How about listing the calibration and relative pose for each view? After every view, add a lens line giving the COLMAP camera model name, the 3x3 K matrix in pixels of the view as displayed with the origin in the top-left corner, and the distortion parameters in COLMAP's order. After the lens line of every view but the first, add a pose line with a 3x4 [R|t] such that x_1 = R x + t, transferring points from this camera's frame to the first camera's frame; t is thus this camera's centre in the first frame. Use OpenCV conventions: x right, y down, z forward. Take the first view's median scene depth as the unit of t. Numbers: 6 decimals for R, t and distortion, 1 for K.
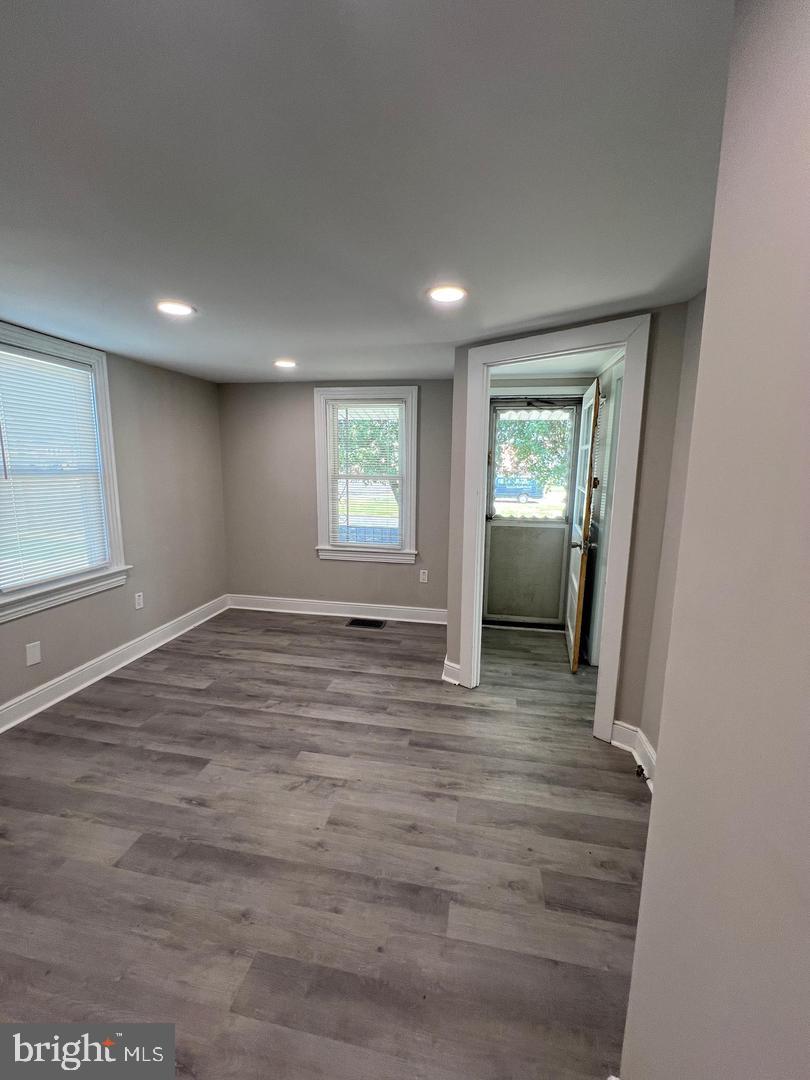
lens RADIAL K [[435.6, 0, 404.3], [0, 435.6, 538.1], [0, 0, 1]] dist [-0.001221, 0.000828]
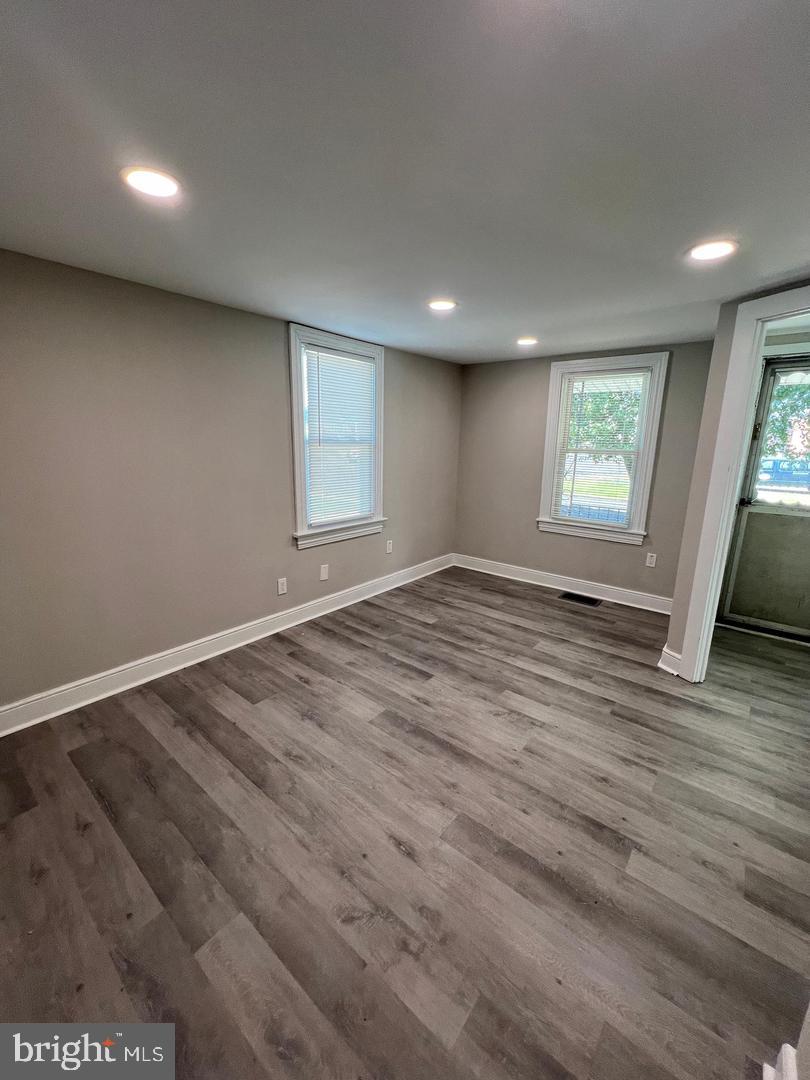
lens RADIAL K [[435.6, 0, 407.0], [0, 435.6, 538.6], [0, 0, 1]] dist [-0.001221, 0.000828]
pose [[0.880102, 0.109309, -0.462030, 0.015585], [-0.086039, 0.993743, 0.071212, 0.032242], [0.466923, -0.022921, 0.884001, -0.102766]]
